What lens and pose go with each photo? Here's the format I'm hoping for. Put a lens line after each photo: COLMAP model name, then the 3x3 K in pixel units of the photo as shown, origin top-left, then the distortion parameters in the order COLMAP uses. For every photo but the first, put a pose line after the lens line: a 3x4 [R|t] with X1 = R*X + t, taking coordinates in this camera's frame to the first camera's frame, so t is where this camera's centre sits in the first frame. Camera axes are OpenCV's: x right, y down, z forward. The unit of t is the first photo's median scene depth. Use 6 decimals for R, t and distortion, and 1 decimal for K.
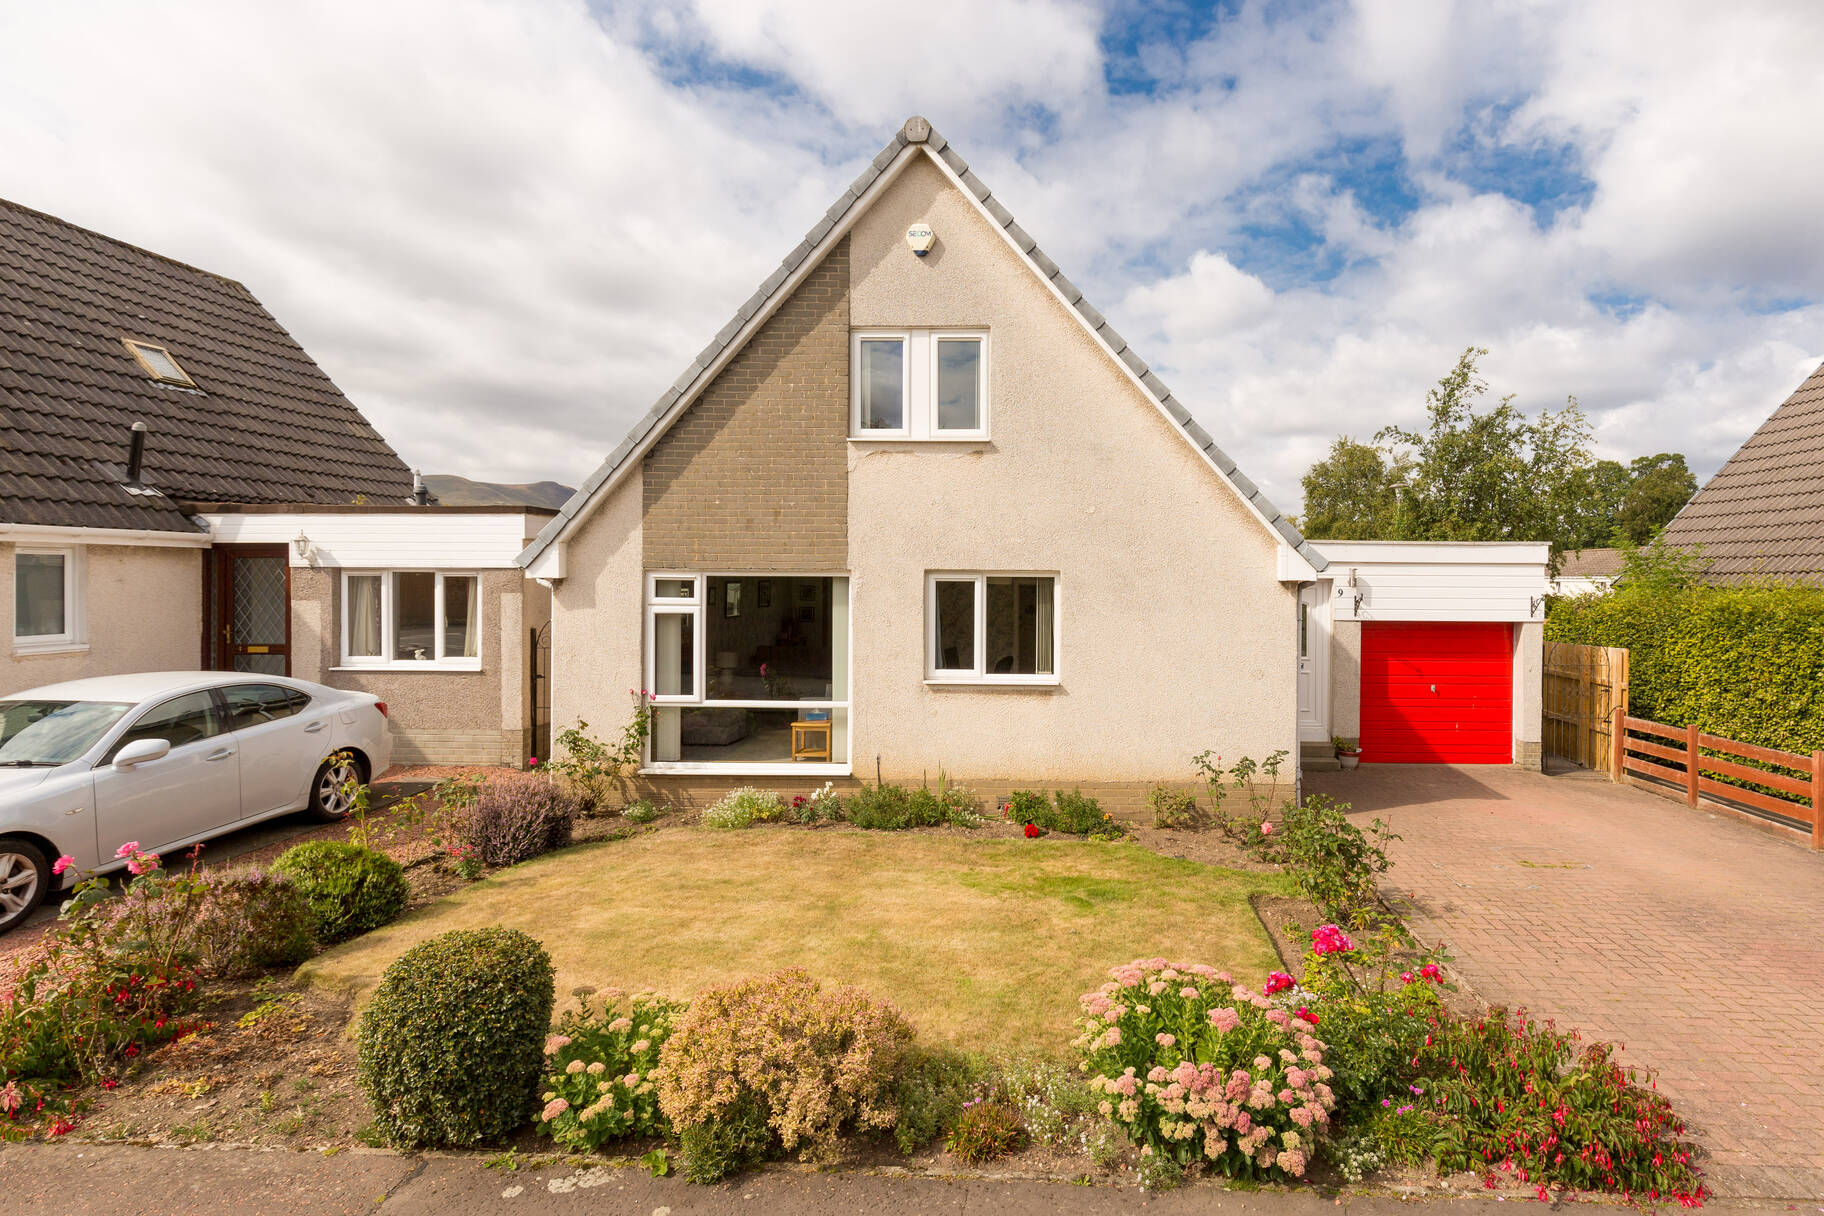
lens RADIAL K [[938.8, 0, 1051.0], [0, 938.8, 587.8], [0, 0, 1]] dist [0.009228, -0.000171]
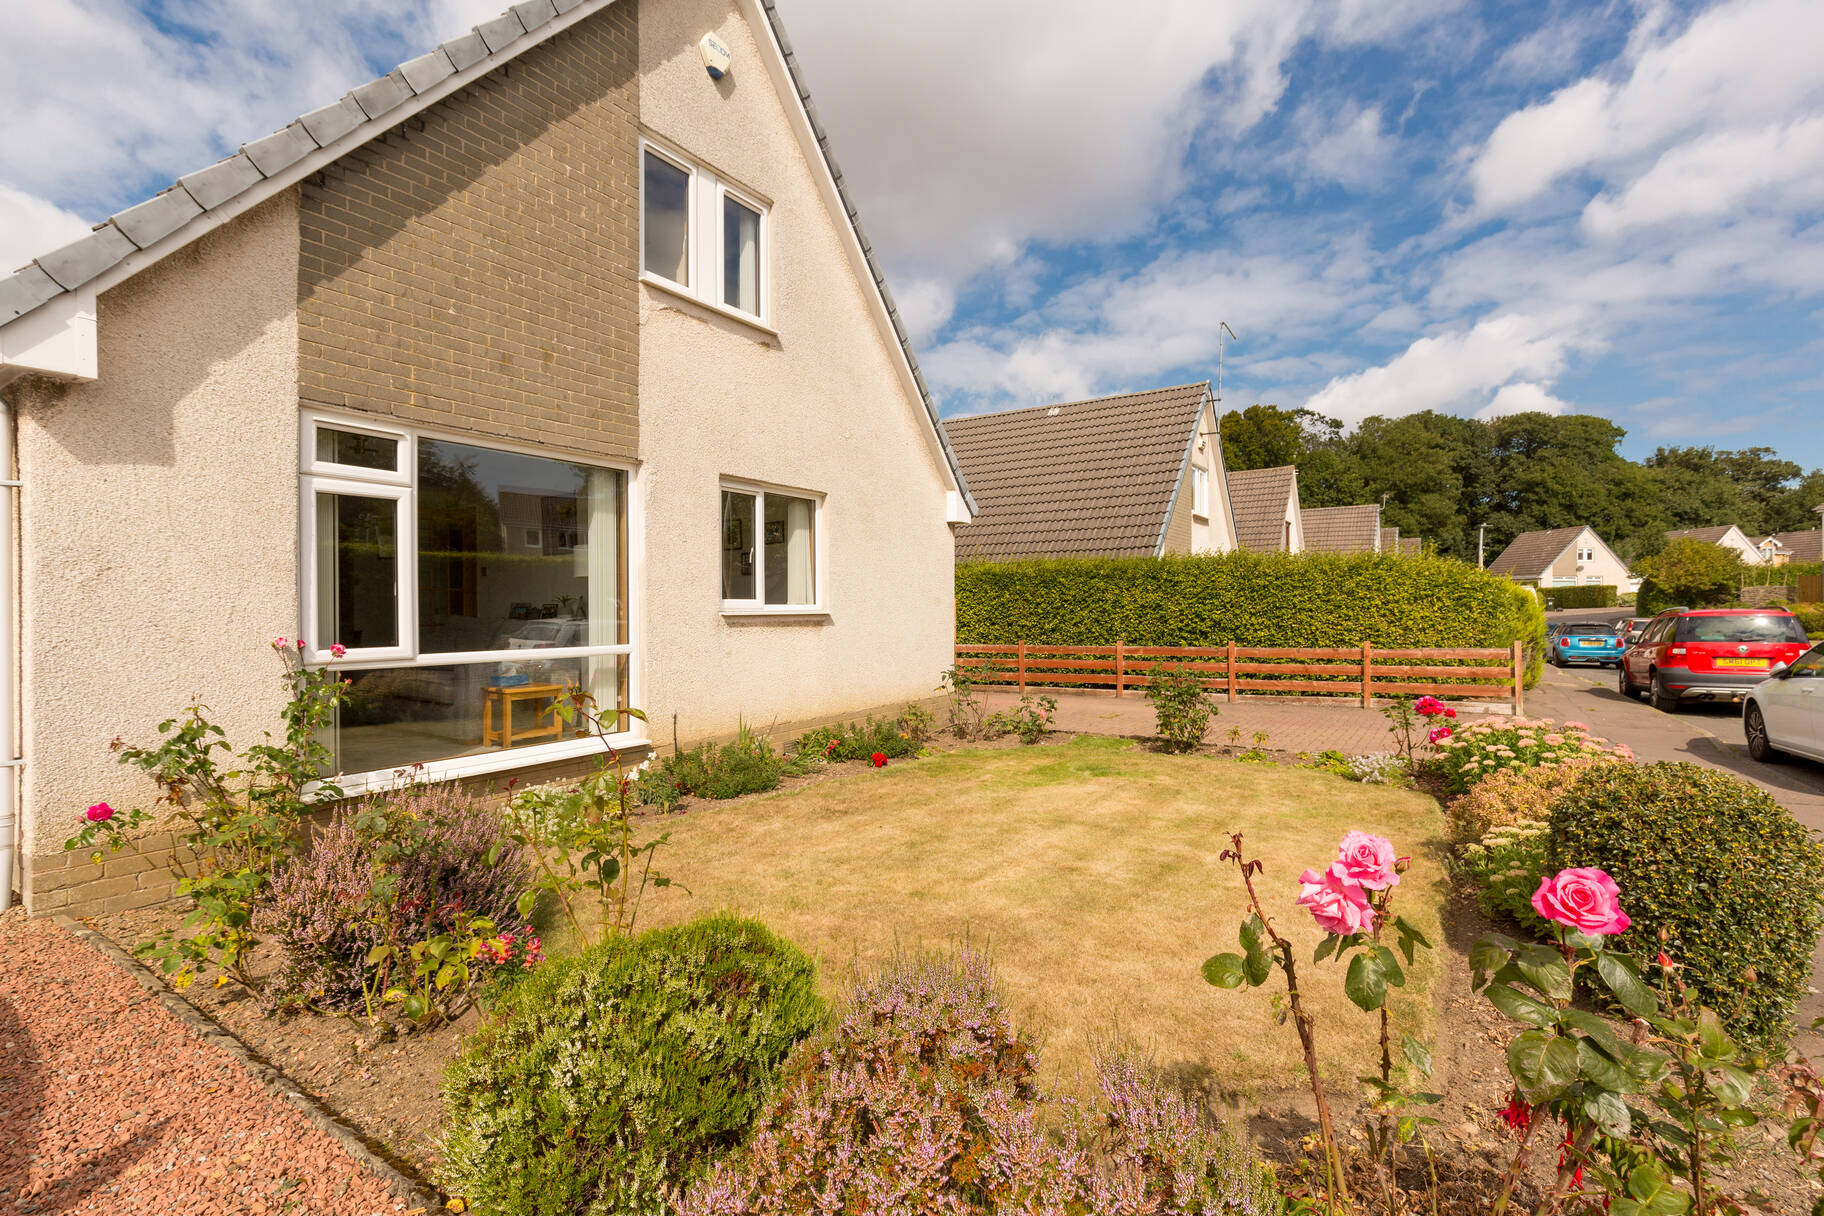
lens RADIAL K [[817.6, 0, 914.4], [0, 817.6, 608.2], [0, 0, 1]] dist [0.004494, -0.000484]
pose [[0.518781, -0.010607, 0.854841, -0.637773], [0.012903, 0.999906, 0.004576, 0.093549], [-0.854810, 0.008656, 0.518869, 0.488409]]
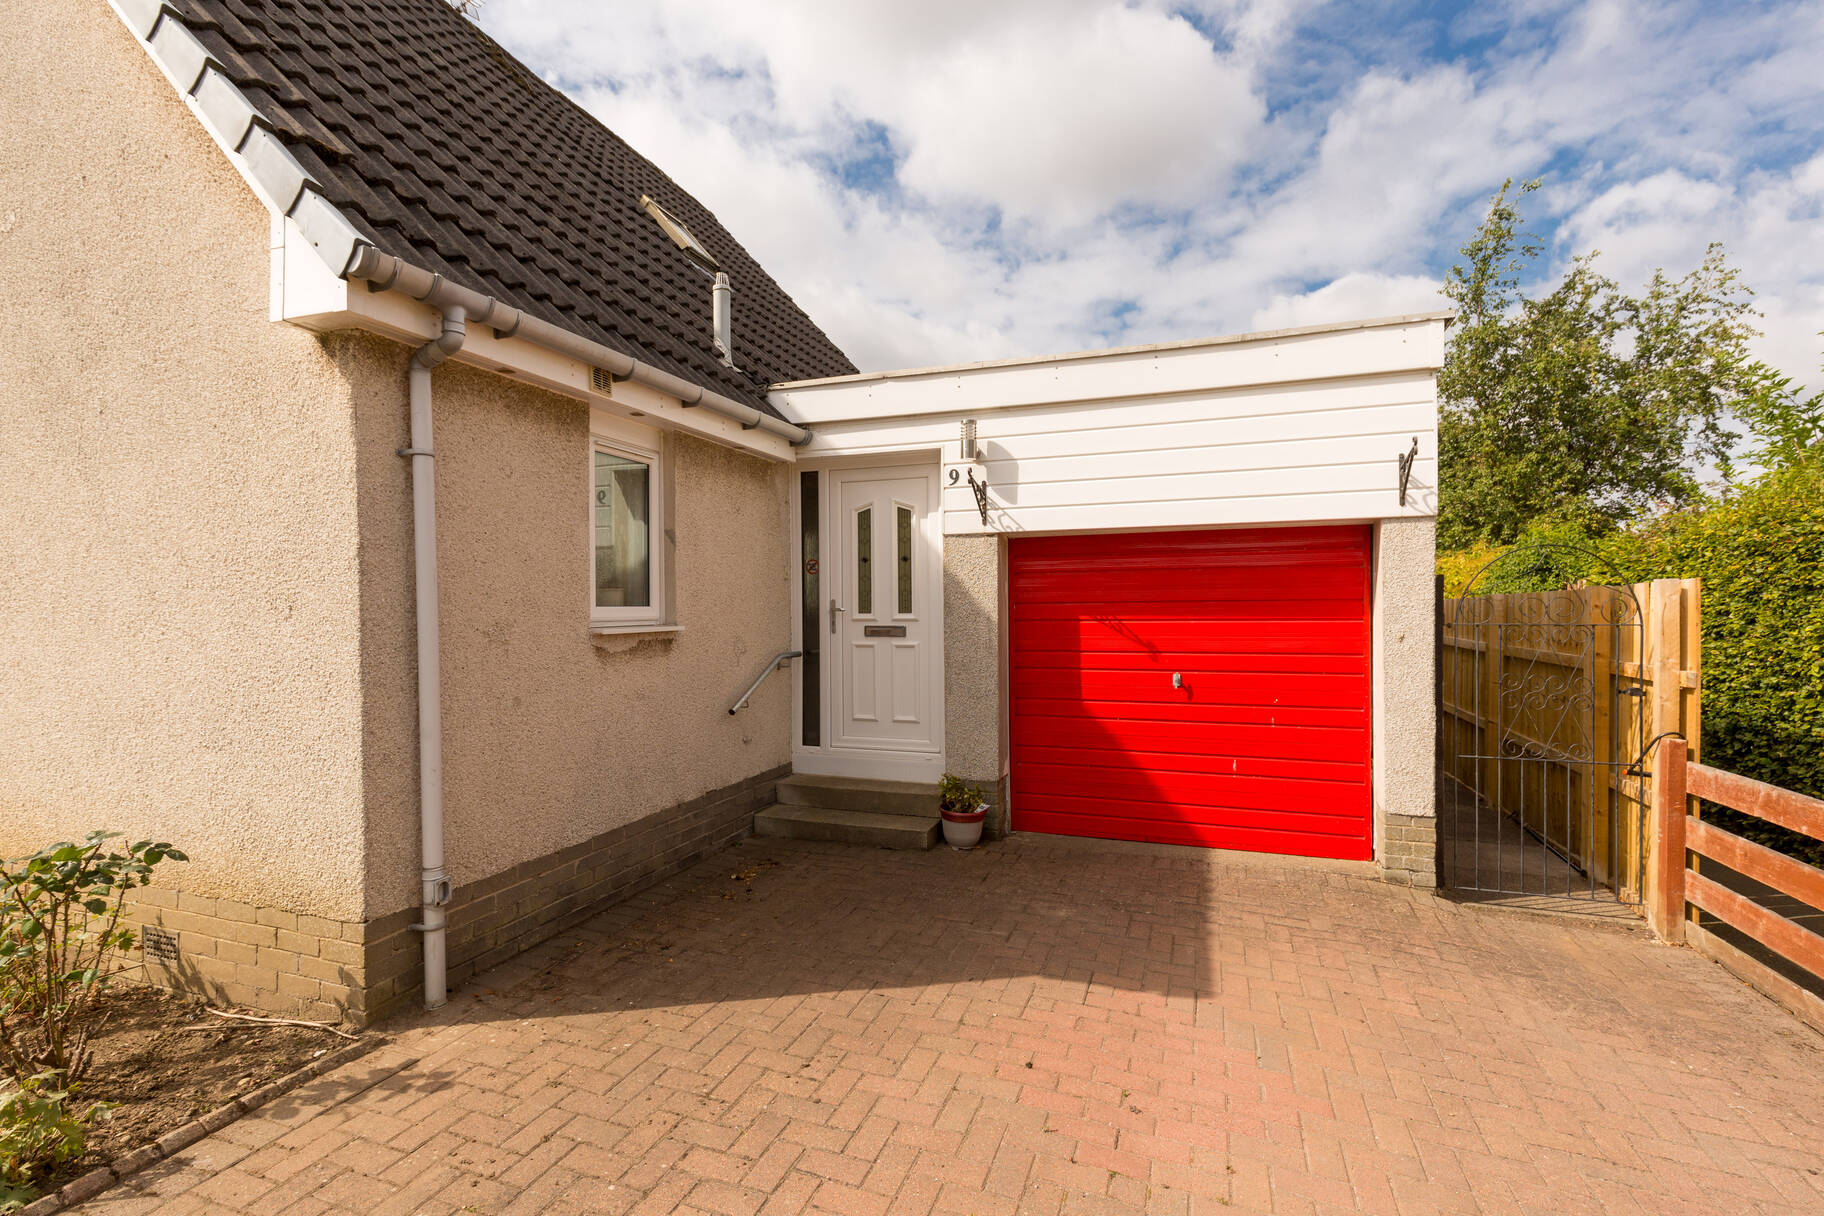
lens RADIAL K [[818.1, 0, 912.6], [0, 818.1, 612.7], [0, 0, 1]] dist [0.007067, -0.000016]
pose [[0.949689, -0.010174, -0.313030, 0.534426], [0.010318, 0.999946, -0.001196, 0.095712], [0.313025, -0.002094, 0.949743, 0.760846]]
